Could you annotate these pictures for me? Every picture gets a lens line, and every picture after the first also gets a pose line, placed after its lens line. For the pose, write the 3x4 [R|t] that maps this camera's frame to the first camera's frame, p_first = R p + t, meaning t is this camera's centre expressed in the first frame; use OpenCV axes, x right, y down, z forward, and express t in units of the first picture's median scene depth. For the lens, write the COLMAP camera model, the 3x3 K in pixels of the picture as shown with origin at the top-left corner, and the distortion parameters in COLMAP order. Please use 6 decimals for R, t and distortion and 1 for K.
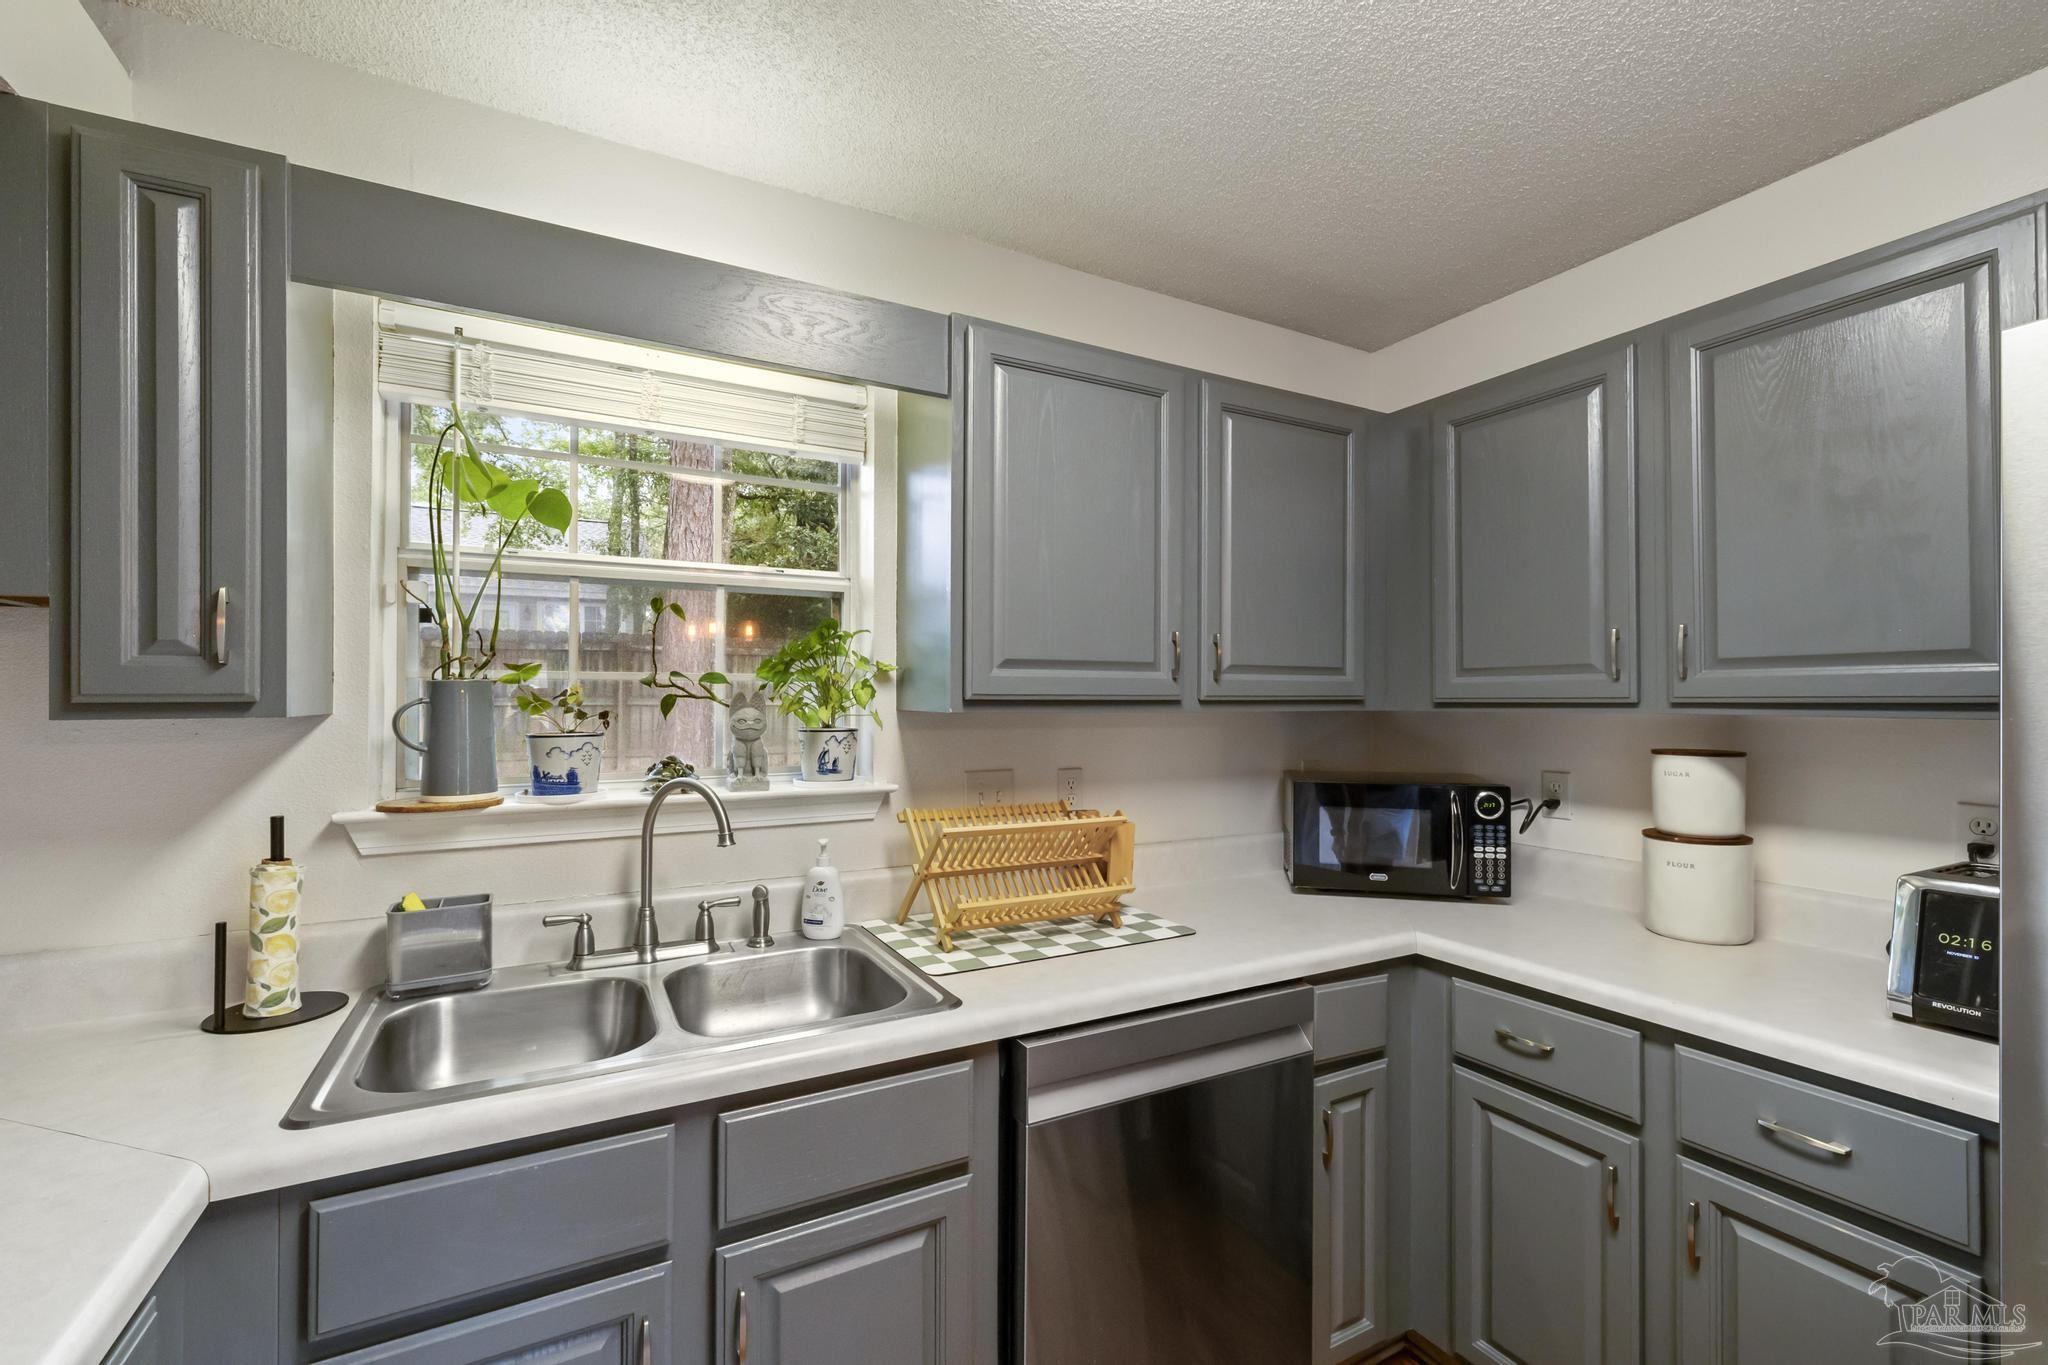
lens RADIAL K [[863.1, 0, 1020.0], [0, 863.1, 685.7], [0, 0, 1]] dist [-0.002565, 0.002950]
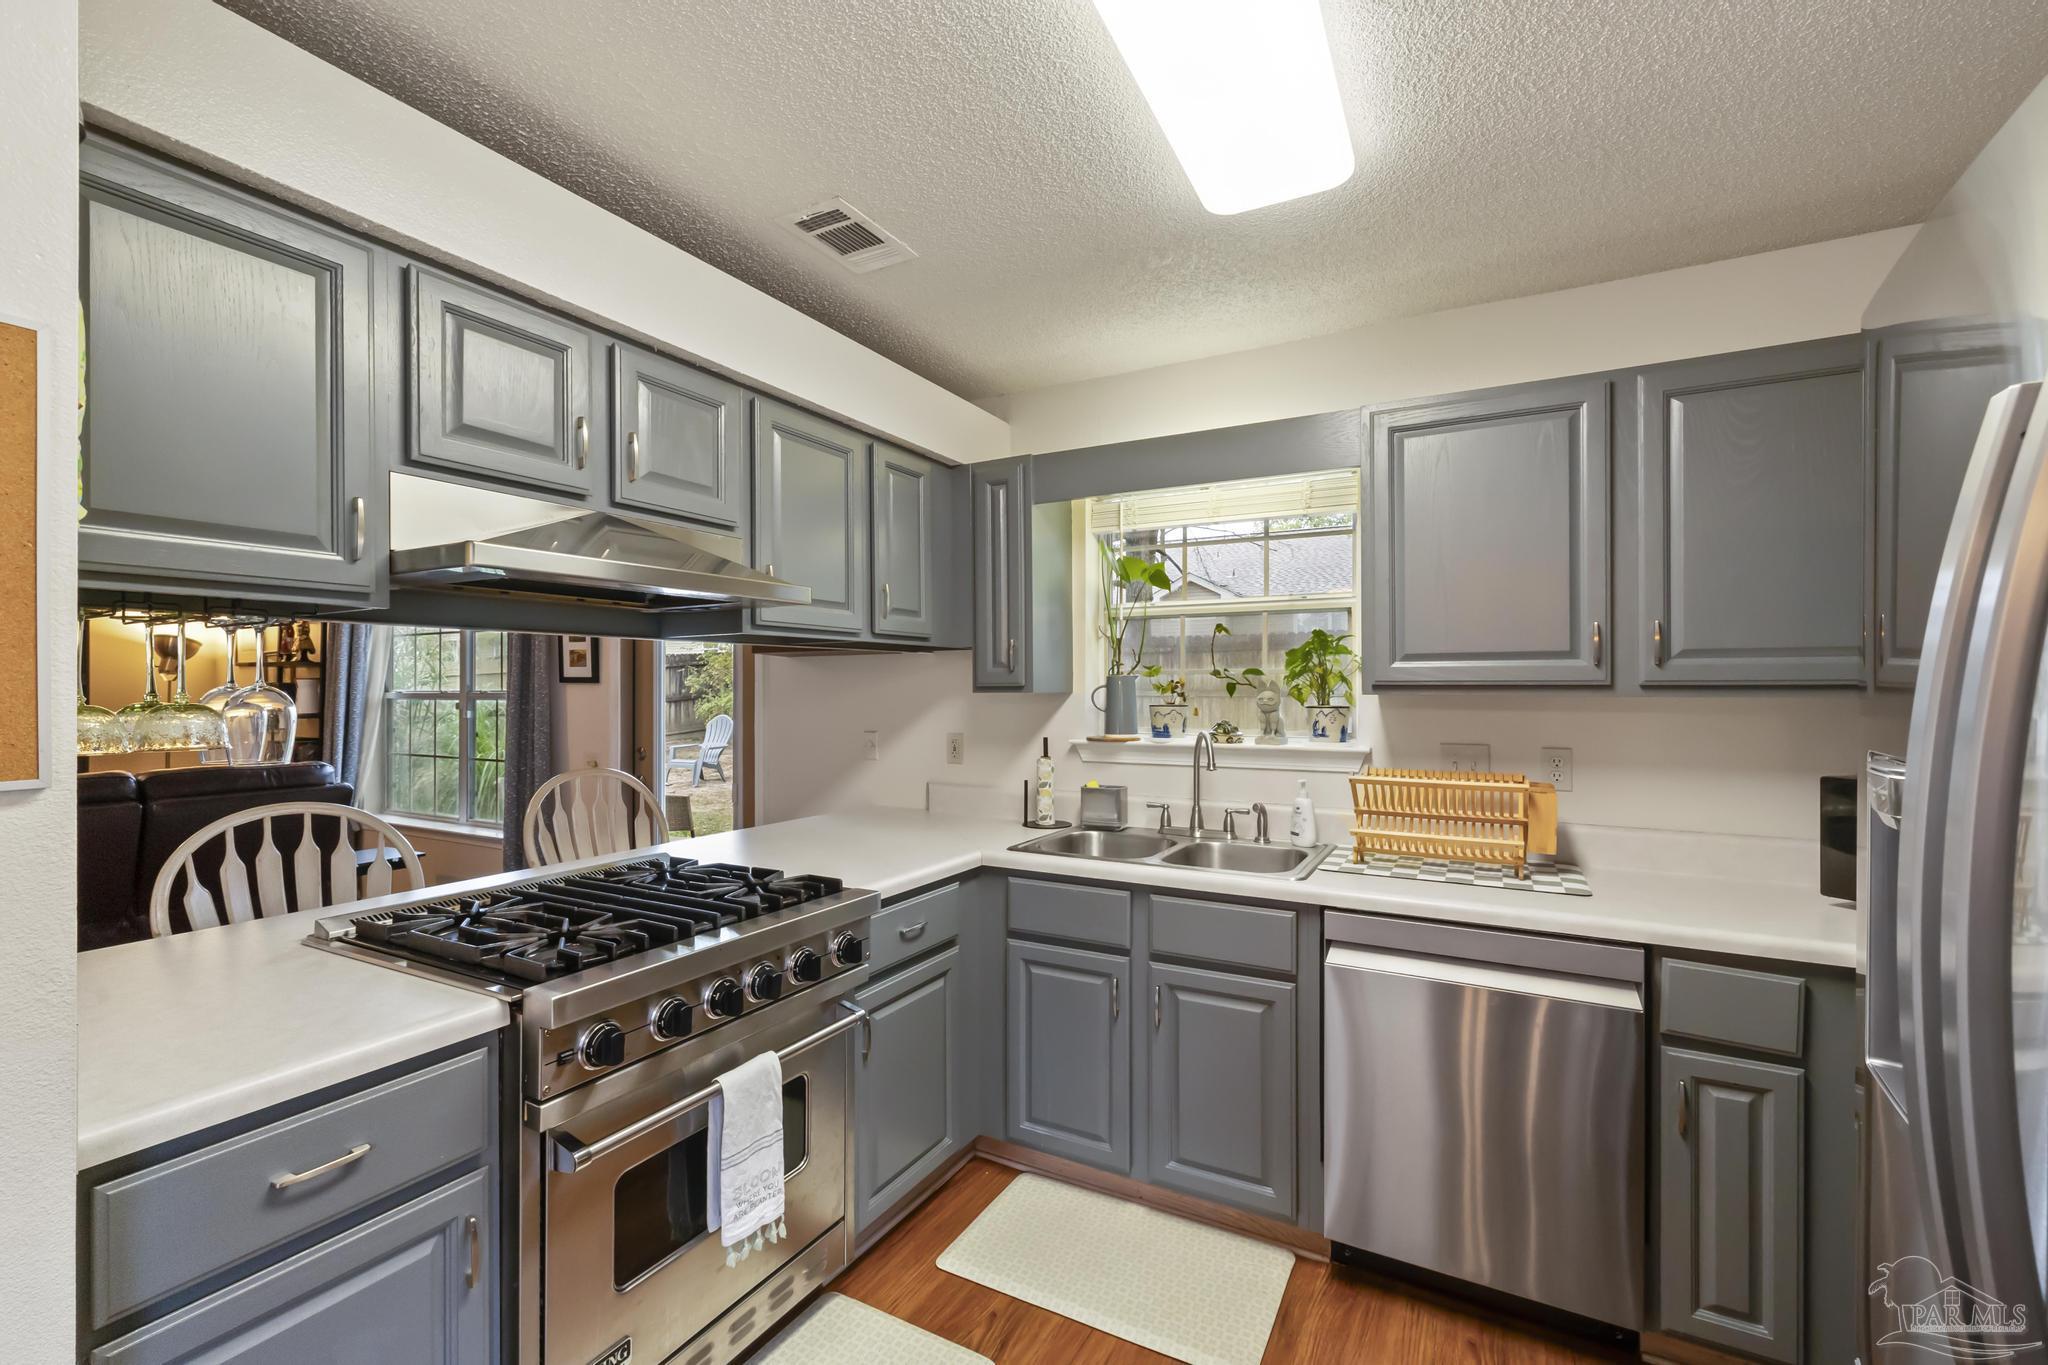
lens RADIAL K [[863.1, 0, 1042.7], [0, 863.1, 690.5], [0, 0, 1]] dist [-0.002565, 0.002950]
pose [[0.558081, 0.003603, -0.829779, 0.827888], [0.013666, 0.999815, 0.013532, -0.000827], [0.829674, -0.018892, 0.557928, -0.213721]]
